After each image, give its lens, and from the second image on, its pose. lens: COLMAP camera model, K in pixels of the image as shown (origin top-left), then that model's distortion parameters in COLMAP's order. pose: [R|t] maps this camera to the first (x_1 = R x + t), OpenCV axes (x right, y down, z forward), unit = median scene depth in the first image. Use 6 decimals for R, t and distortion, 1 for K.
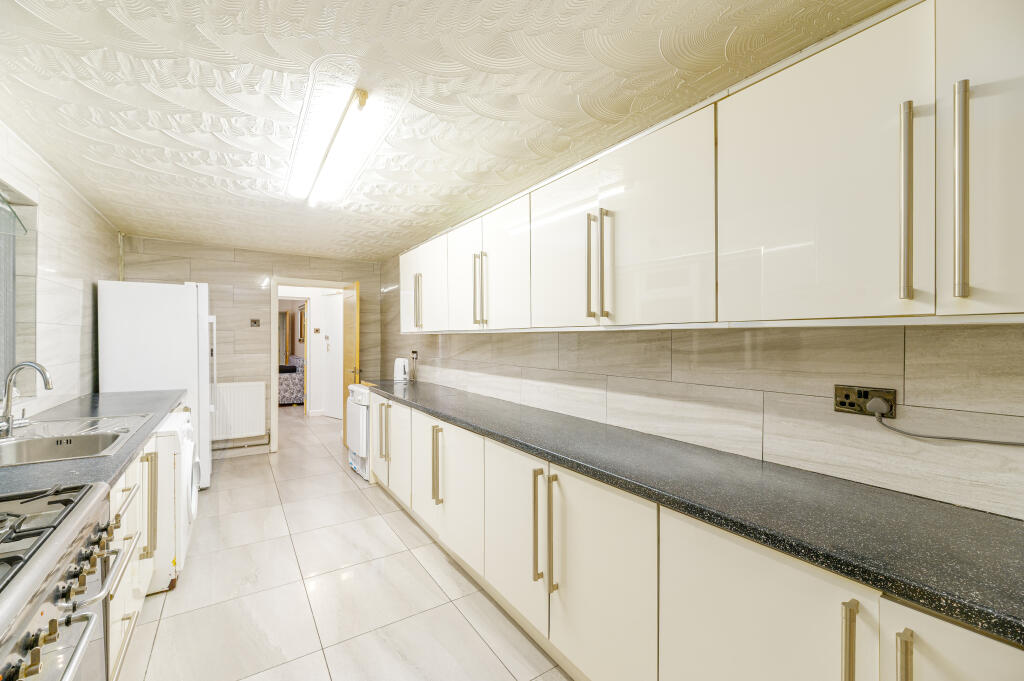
lens RADIAL K [[406.6, 0, 511.4], [0, 406.6, 339.5], [0, 0, 1]] dist [0.002581, 0.000549]
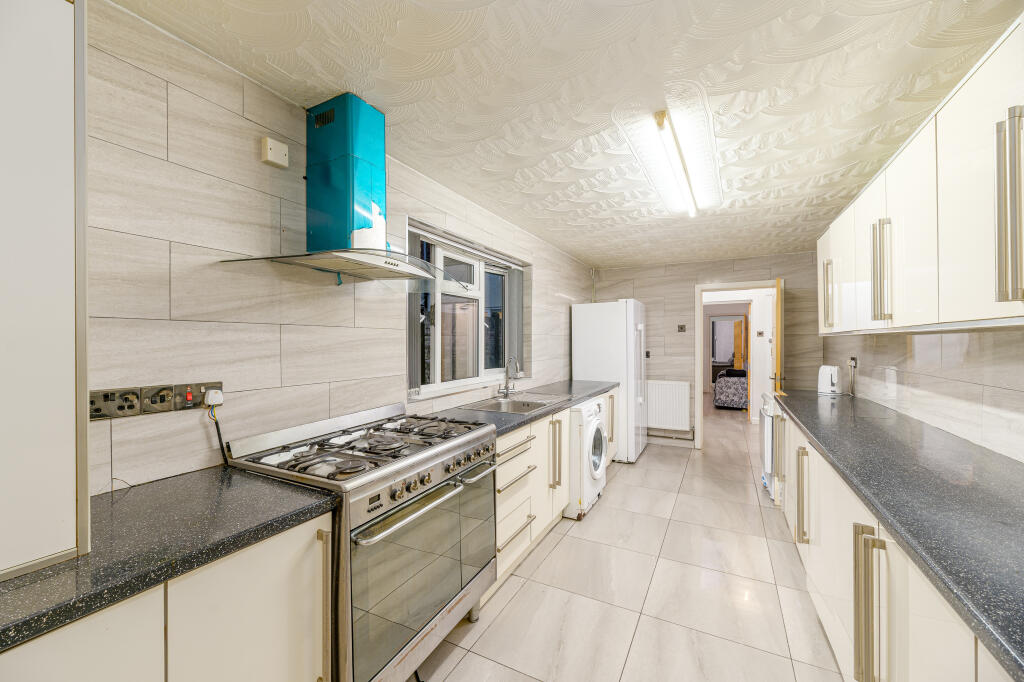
lens RADIAL K [[420.7, 0, 513.5], [0, 420.7, 342.1], [0, 0, 1]] dist [0.001061, -0.000330]
pose [[0.482870, -0.008266, -0.875653, 0.222575], [0.005472, 0.999964, -0.006422, 0.001484], [0.875675, -0.001691, 0.482898, 0.064316]]
